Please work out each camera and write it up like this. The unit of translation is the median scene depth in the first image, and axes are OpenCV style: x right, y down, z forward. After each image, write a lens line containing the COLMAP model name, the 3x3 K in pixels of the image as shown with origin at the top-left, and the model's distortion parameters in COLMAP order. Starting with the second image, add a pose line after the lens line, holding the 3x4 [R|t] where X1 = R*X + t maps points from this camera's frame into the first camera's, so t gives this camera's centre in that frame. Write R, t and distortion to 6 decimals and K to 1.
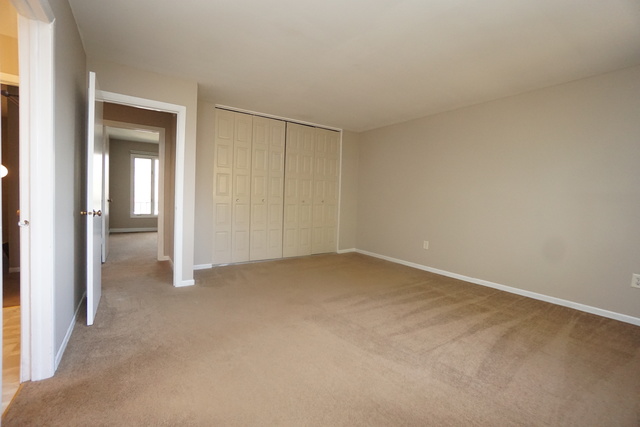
lens RADIAL K [[279.1, 0, 318.2], [0, 279.1, 209.3], [0, 0, 1]] dist [-0.069935, 0.024020]
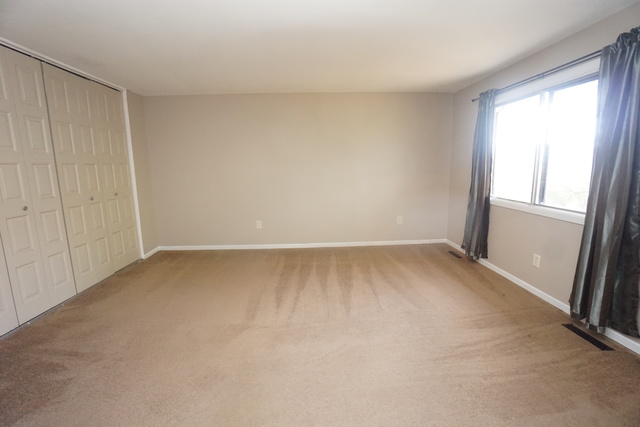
lens RADIAL K [[279.1, 0, 318.2], [0, 279.1, 209.3], [0, 0, 1]] dist [-0.069935, 0.024020]
pose [[0.538144, -0.171552, 0.825210, -0.445120], [0.071217, 0.984821, 0.158290, -0.099720], [-0.839839, -0.026414, 0.542193, 0.345891]]
